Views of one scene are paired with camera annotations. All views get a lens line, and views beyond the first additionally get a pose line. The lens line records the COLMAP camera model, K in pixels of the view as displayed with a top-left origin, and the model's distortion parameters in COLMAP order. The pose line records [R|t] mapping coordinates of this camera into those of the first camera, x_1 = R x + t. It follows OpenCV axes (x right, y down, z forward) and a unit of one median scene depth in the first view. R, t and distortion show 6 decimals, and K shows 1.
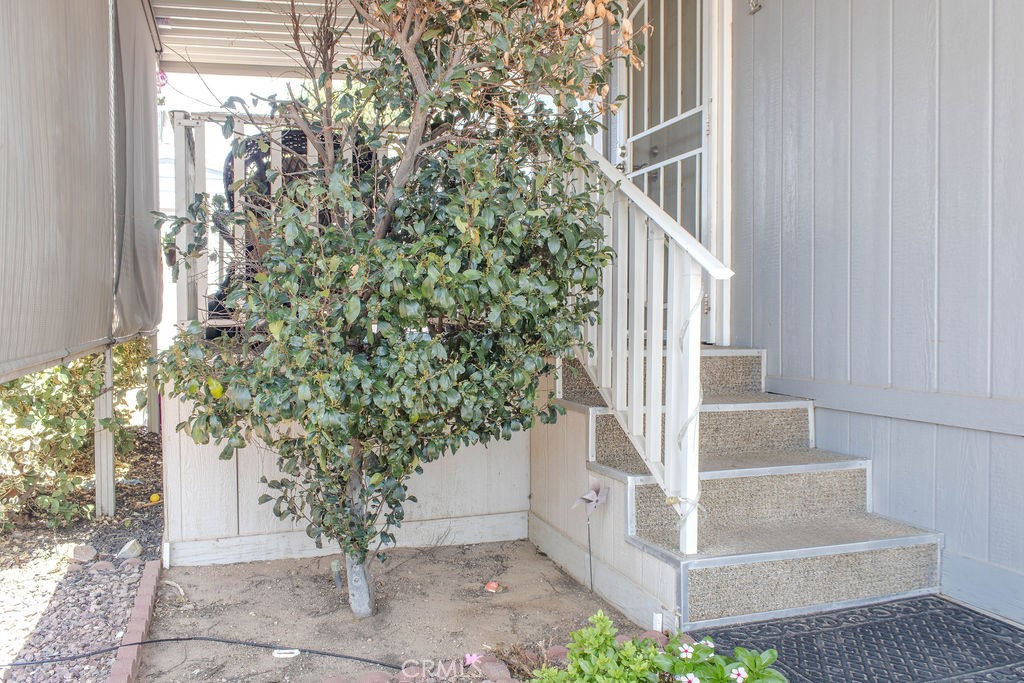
lens RADIAL K [[815.1, 0, 512.0], [0, 815.1, 341.5], [0, 0, 1]] dist [-0.004466, -0.000701]
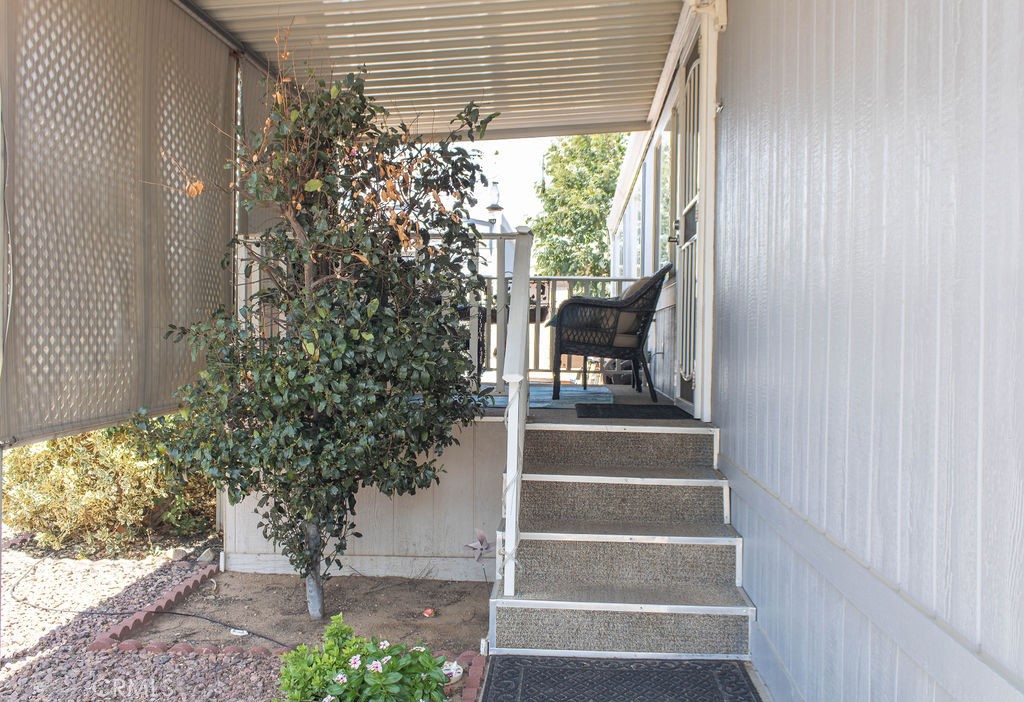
lens RADIAL K [[977.2, 0, 531.6], [0, 977.2, 352.1], [0, 0, 1]] dist [0.004738, 0.001117]
pose [[0.925008, 0.018452, -0.379500, 0.676150], [-0.024251, 0.999651, -0.010504, -0.083740], [0.379174, 0.018919, 0.925132, -0.325414]]
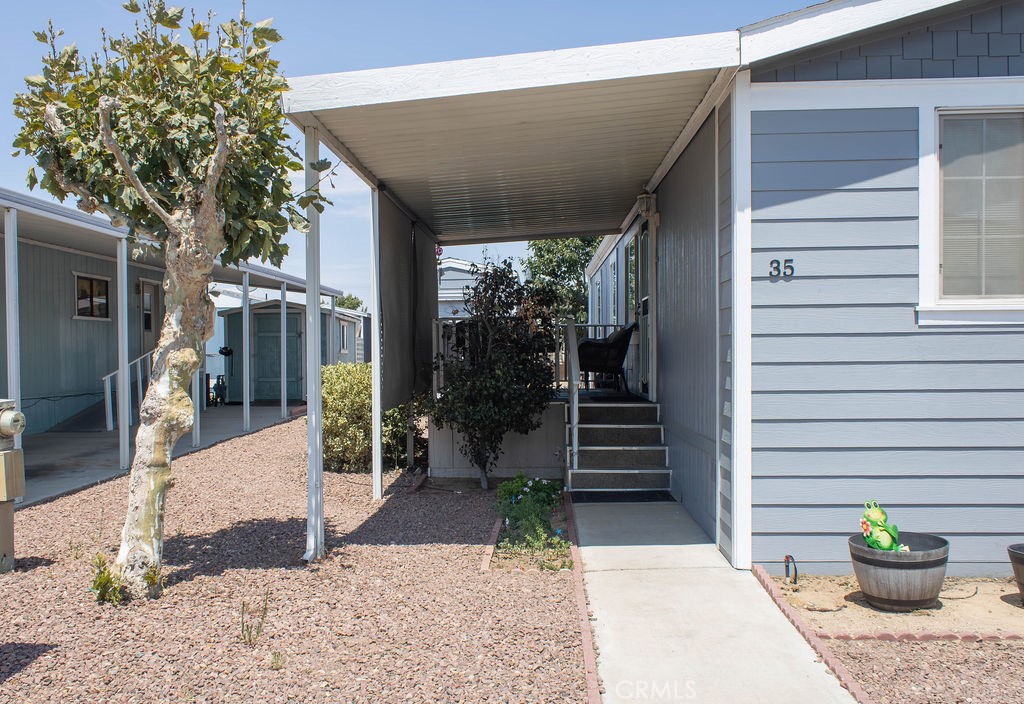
lens RADIAL K [[1010.7, 0, 512.0], [0, 1010.7, 352.0], [0, 0, 1]] dist [0.012004, 0.007698]
pose [[0.933321, -0.003187, -0.359029, 1.158301], [-0.005438, 0.999720, -0.023010, -0.085097], [0.359002, 0.023428, 0.933043, -2.288181]]
